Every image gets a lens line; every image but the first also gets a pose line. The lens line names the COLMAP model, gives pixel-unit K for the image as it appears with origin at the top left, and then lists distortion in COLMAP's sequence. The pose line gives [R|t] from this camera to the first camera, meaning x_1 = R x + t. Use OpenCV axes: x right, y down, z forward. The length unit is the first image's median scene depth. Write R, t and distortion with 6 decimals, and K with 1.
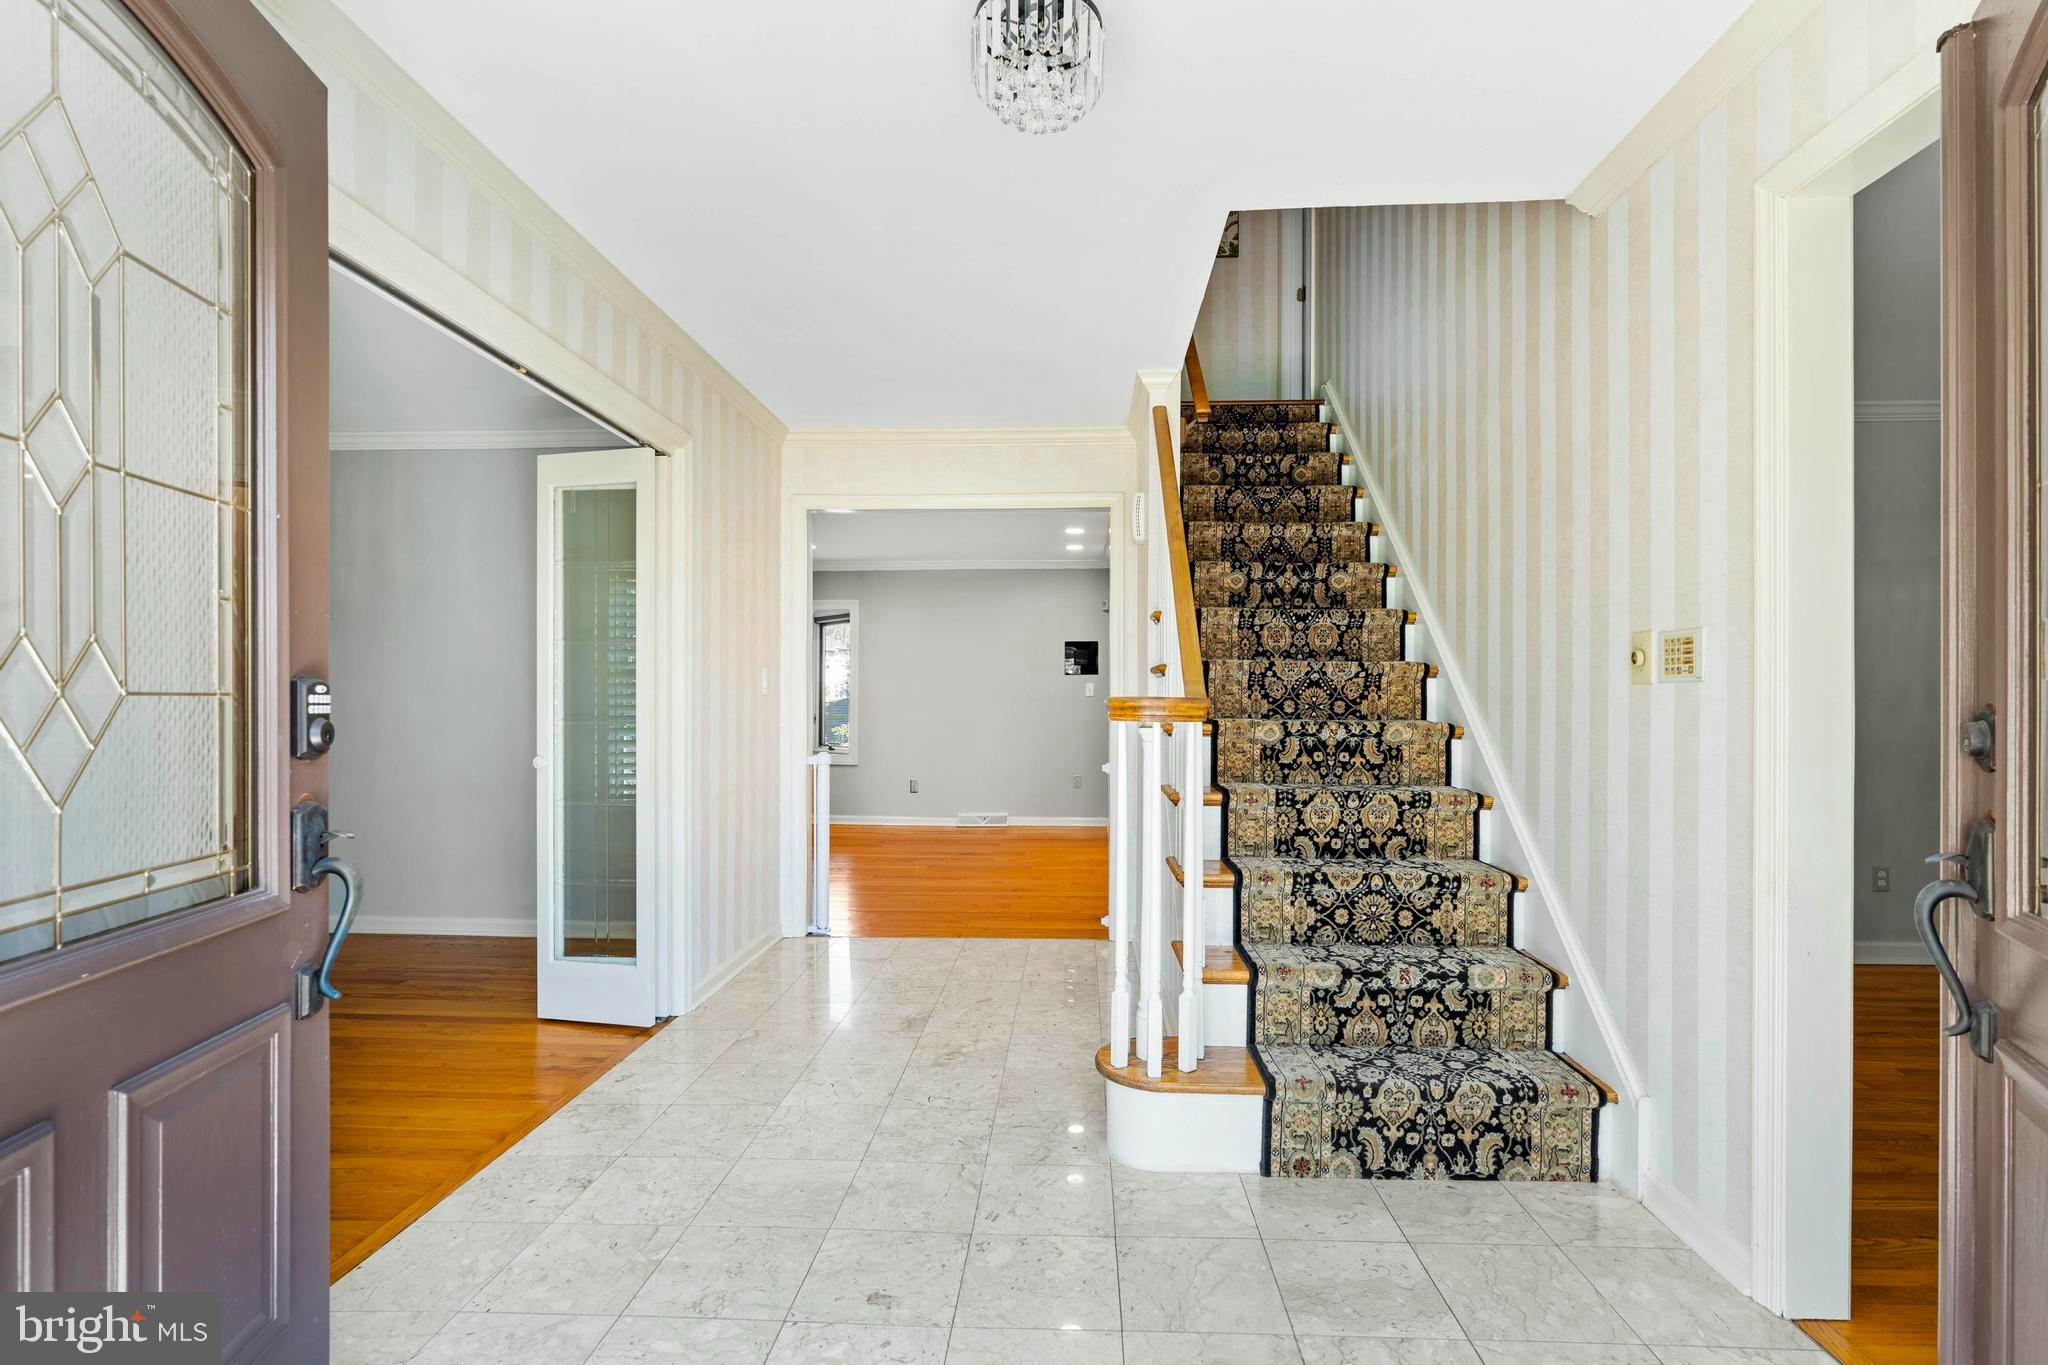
lens RADIAL K [[927.0, 0, 1027.8], [0, 927.0, 695.6], [0, 0, 1]] dist [-0.004807, 0.001273]
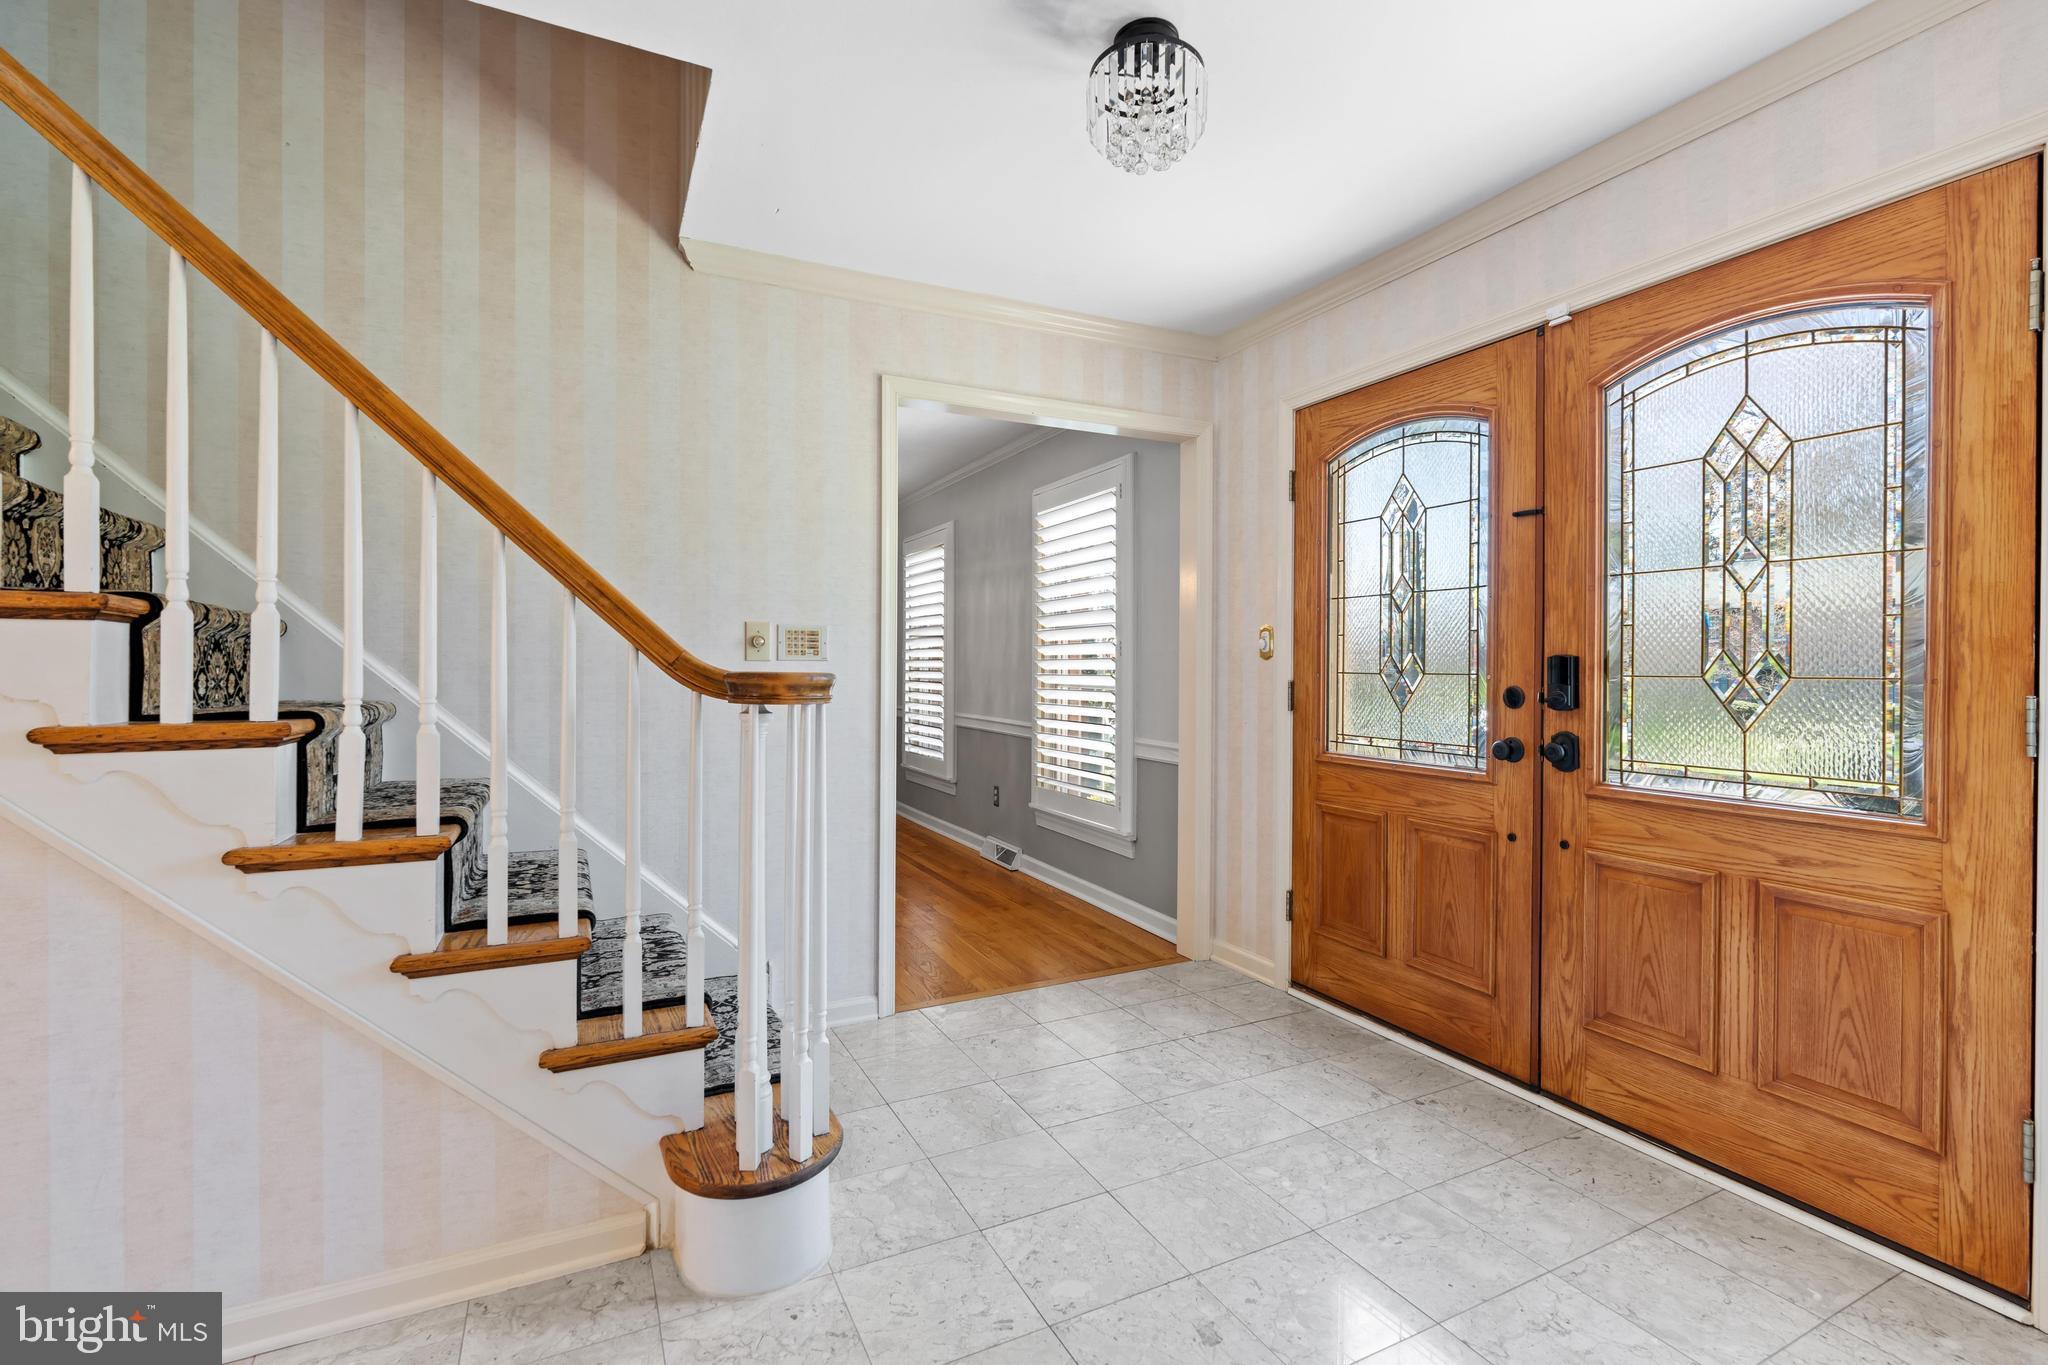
lens RADIAL K [[927.0, 0, 1029.5], [0, 927.0, 676.0], [0, 0, 1]] dist [-0.004807, 0.001273]
pose [[-0.491372, -0.005457, 0.870933, -0.515979], [-0.006001, 0.999978, 0.002880, 0.002294], [-0.870929, -0.003811, -0.491394, 0.961023]]
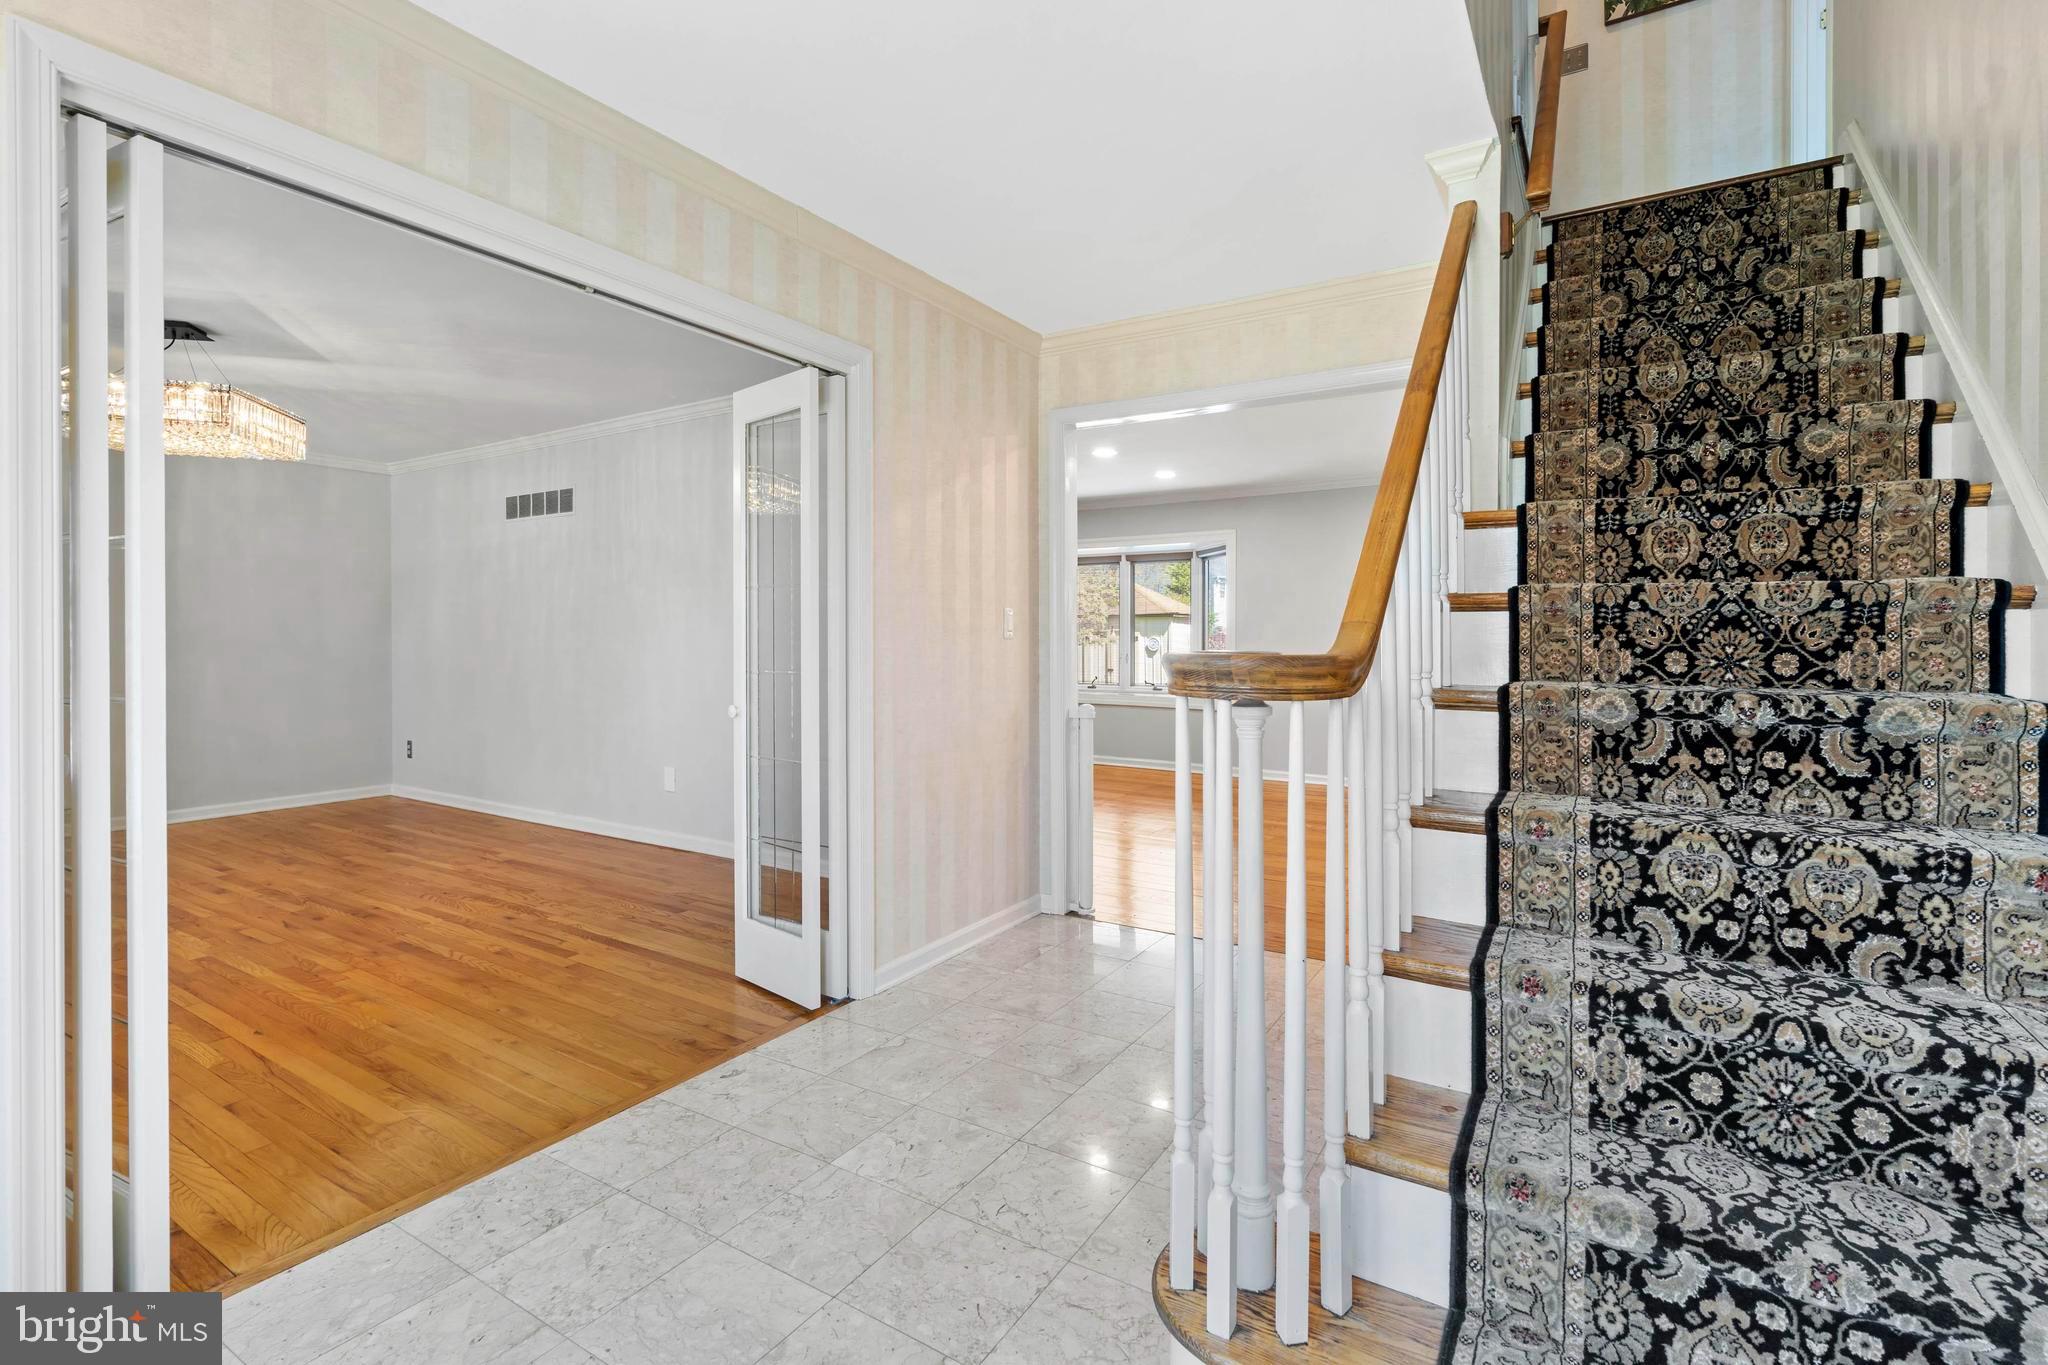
lens RADIAL K [[927.0, 0, 1018.6], [0, 927.0, 633.6], [0, 0, 1]] dist [-0.004807, 0.001273]
pose [[0.878296, -0.002632, -0.478110, 0.229907], [0.003108, 0.999995, 0.000205, -0.008440], [0.478107, -0.001667, 0.878300, 0.349890]]
